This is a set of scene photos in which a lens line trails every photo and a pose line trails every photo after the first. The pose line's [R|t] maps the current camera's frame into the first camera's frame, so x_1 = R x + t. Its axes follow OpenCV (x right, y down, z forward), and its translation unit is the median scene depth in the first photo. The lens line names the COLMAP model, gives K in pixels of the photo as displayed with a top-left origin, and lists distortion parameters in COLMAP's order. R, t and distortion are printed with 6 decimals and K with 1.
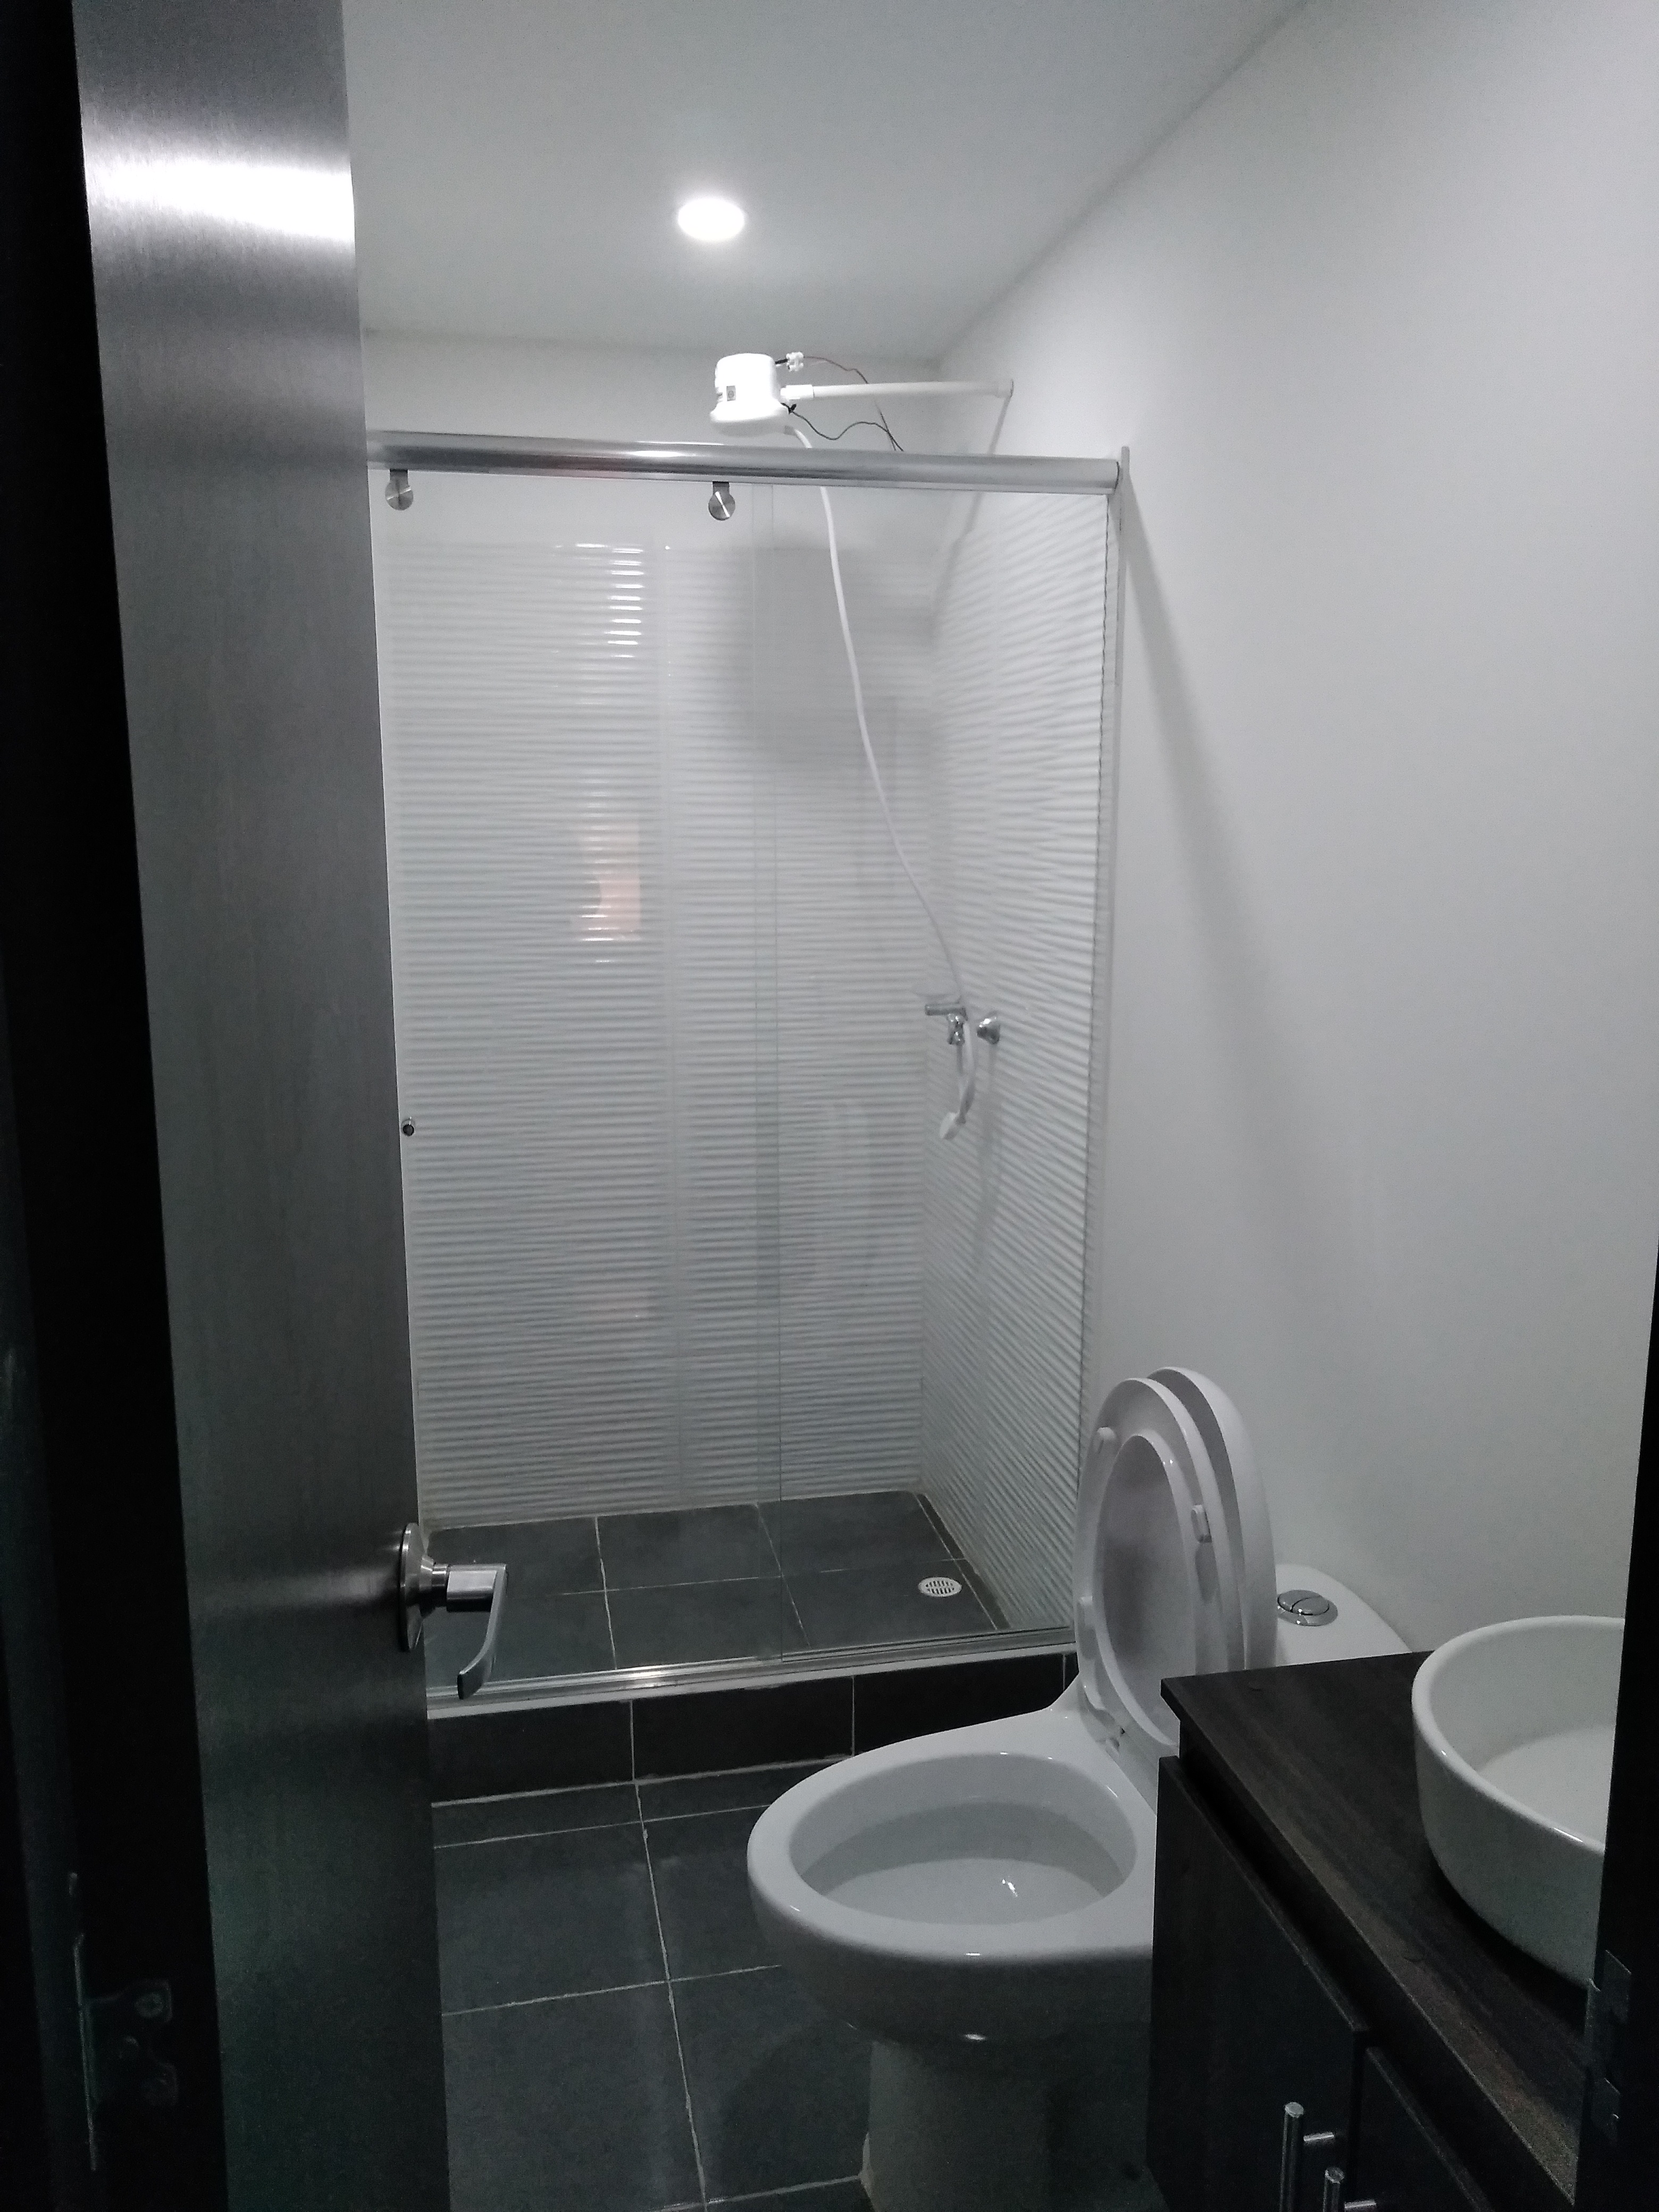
lens RADIAL K [[1631.6, 0, 834.5], [0, 1631.6, 1115.4], [0, 0, 1]] dist [0.028032, -0.006994]
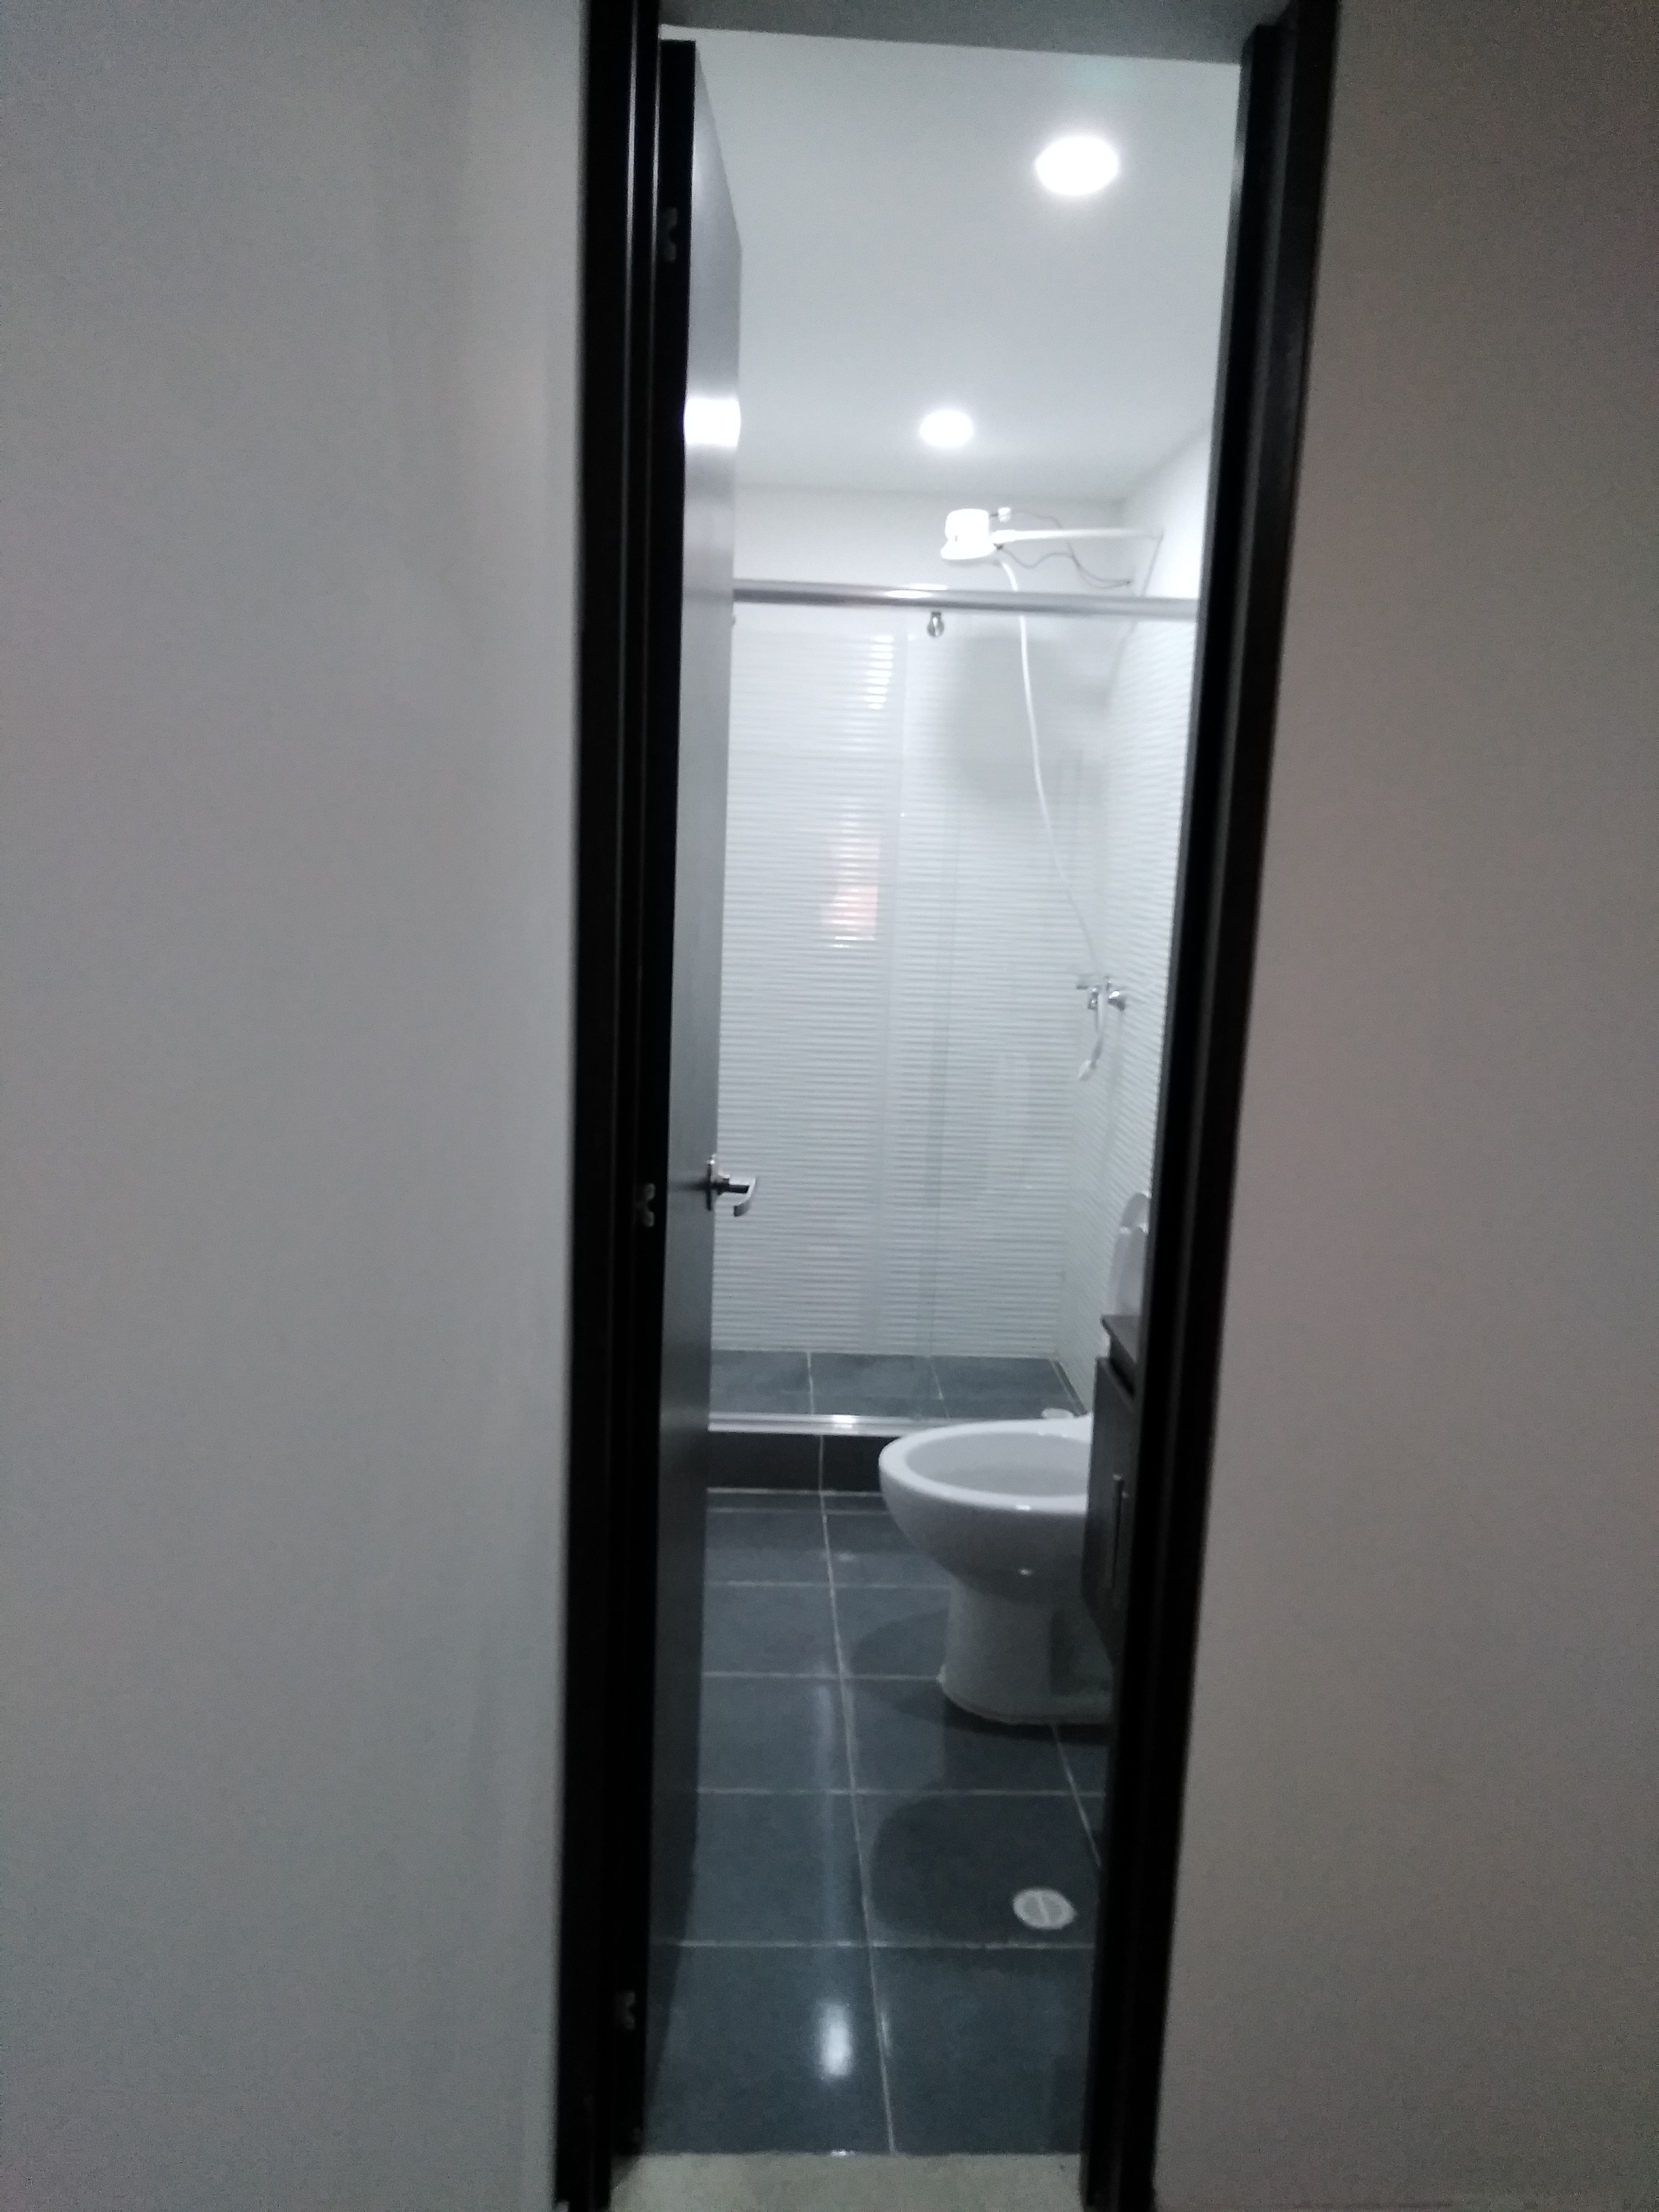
lens RADIAL K [[1631.6, 0, 826.6], [0, 1631.6, 1113.3], [0, 0, 1]] dist [0.028032, -0.006994]
pose [[0.985258, 0.066901, -0.157450, 0.080760], [-0.069434, 0.997530, -0.010638, 0.077151], [0.156350, 0.021414, 0.987470, -0.398273]]
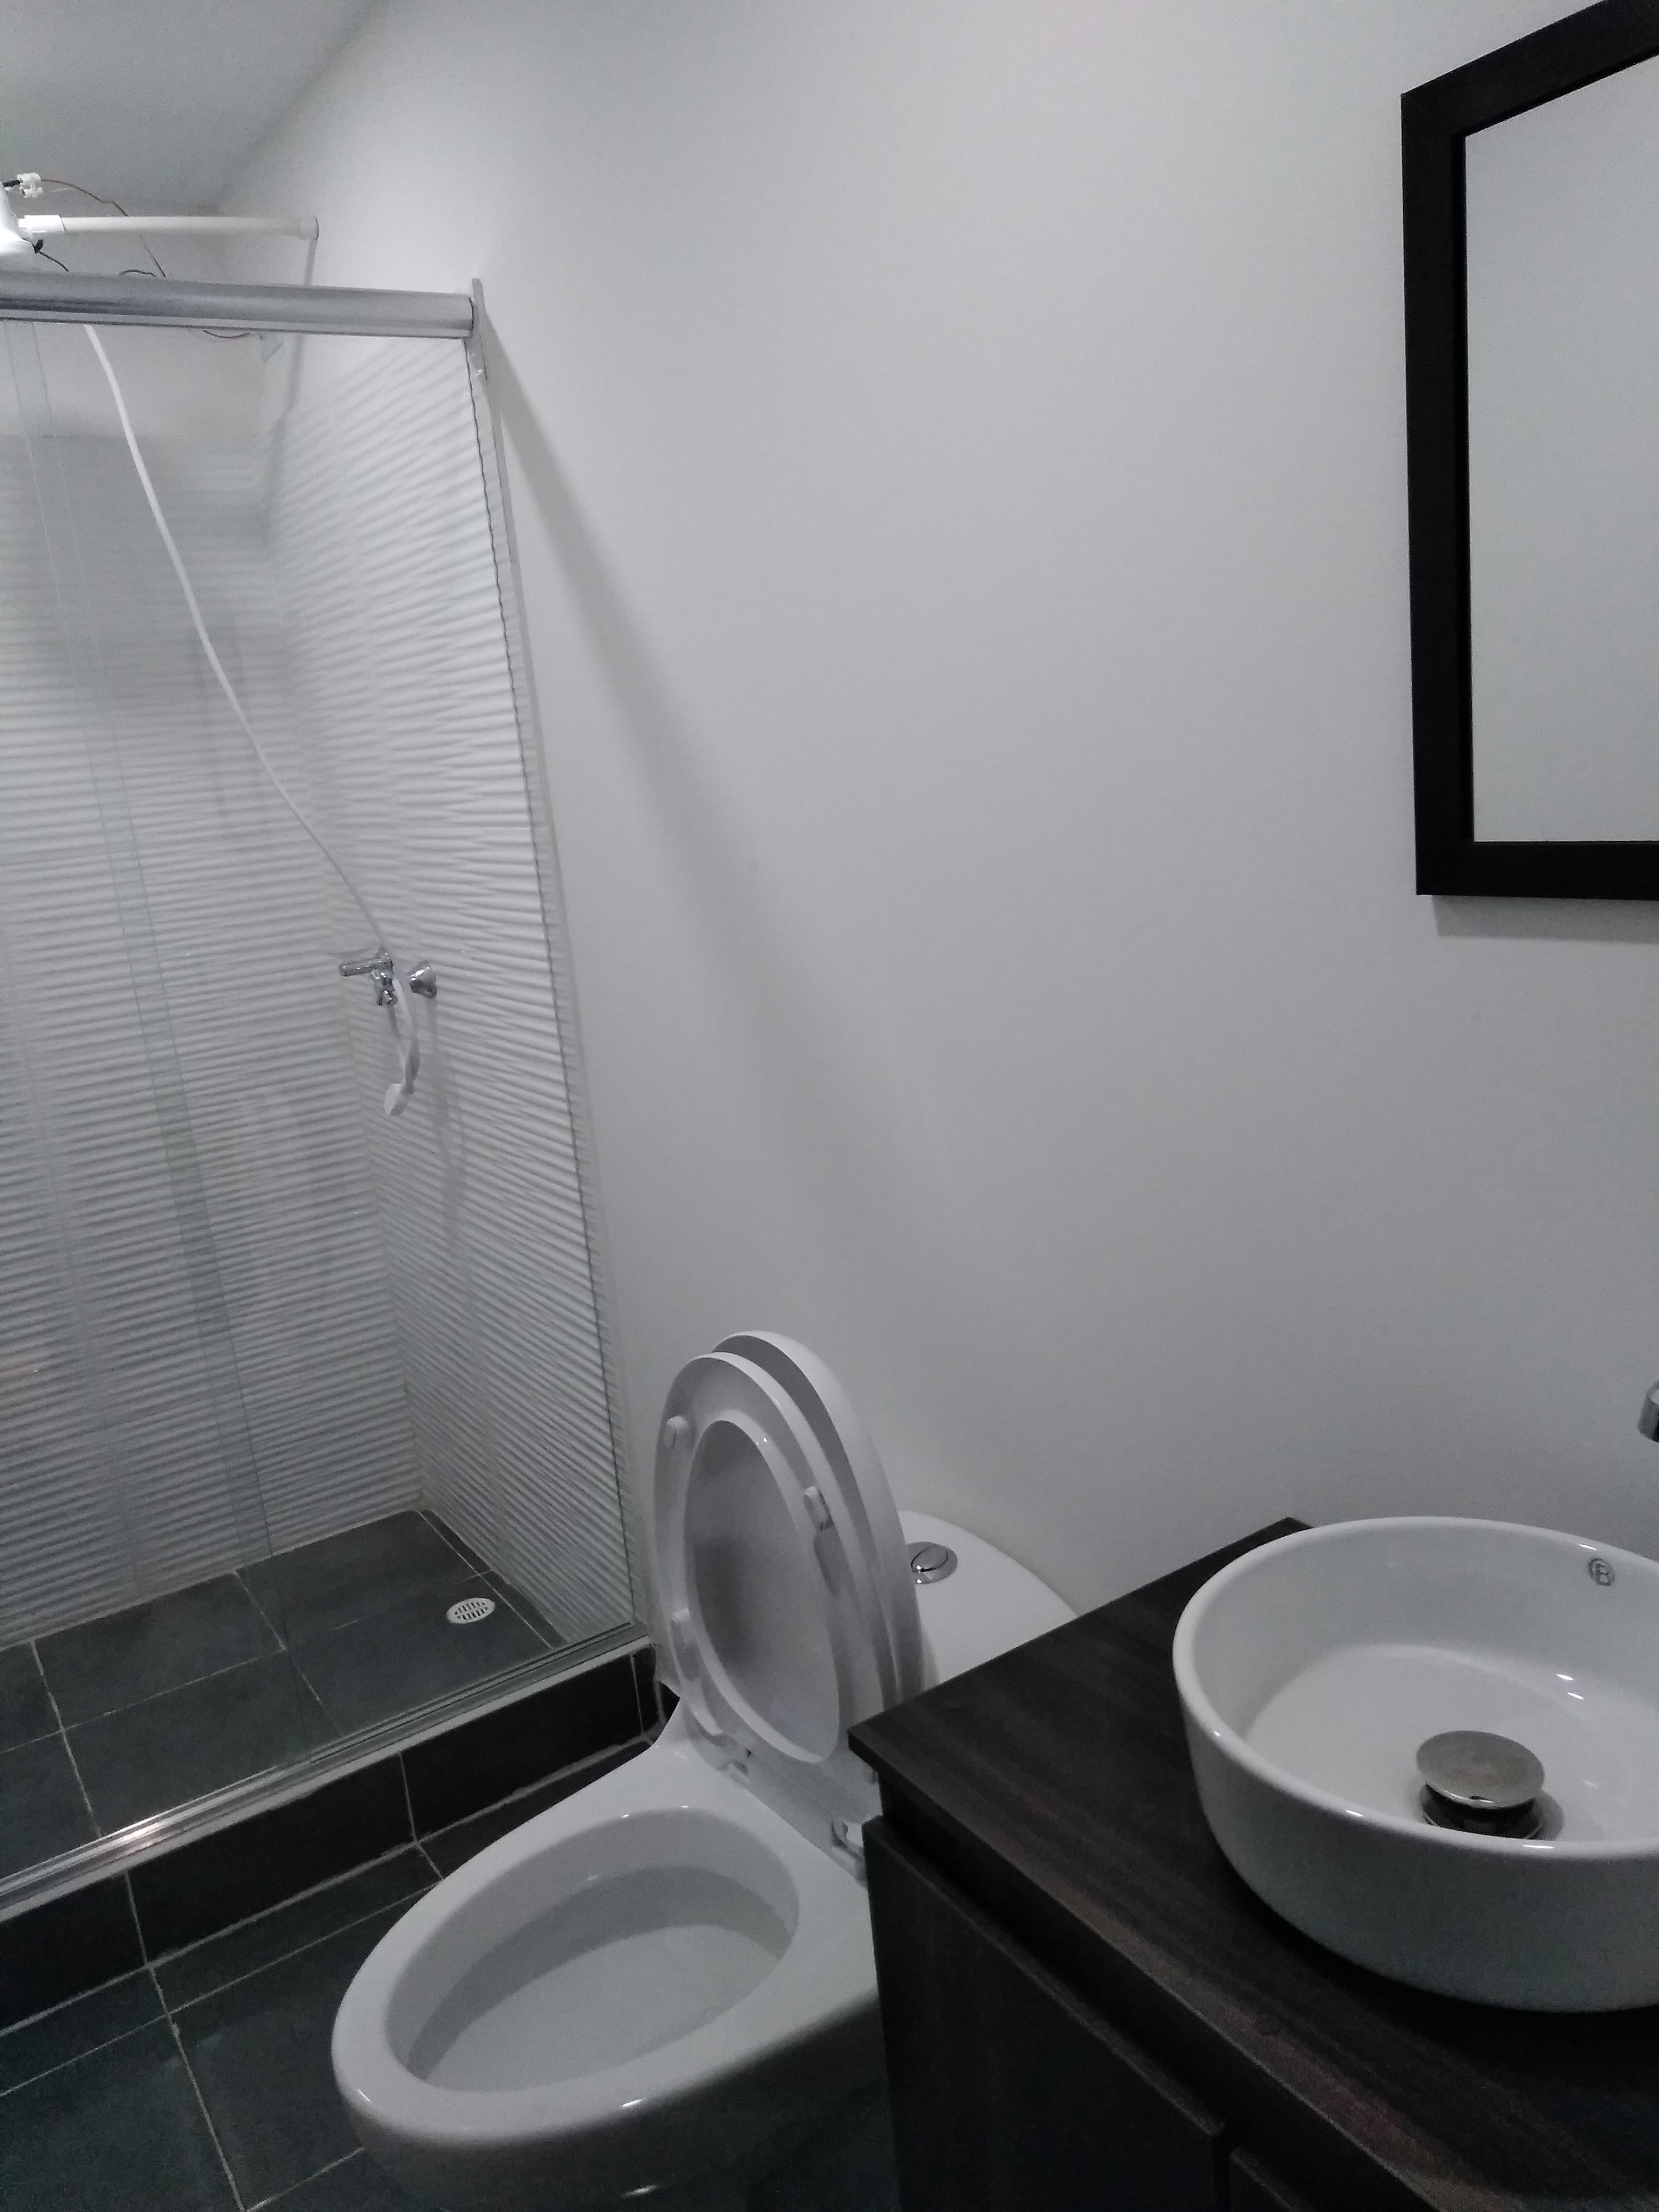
lens RADIAL K [[1631.6, 0, 813.6], [0, 1631.6, 1112.6], [0, 0, 1]] dist [0.028032, -0.006994]
pose [[0.927073, -0.170286, 0.333974, -0.016182], [0.159186, 0.985390, 0.060545, -0.003788], [-0.339405, -0.002966, 0.940636, 0.114340]]
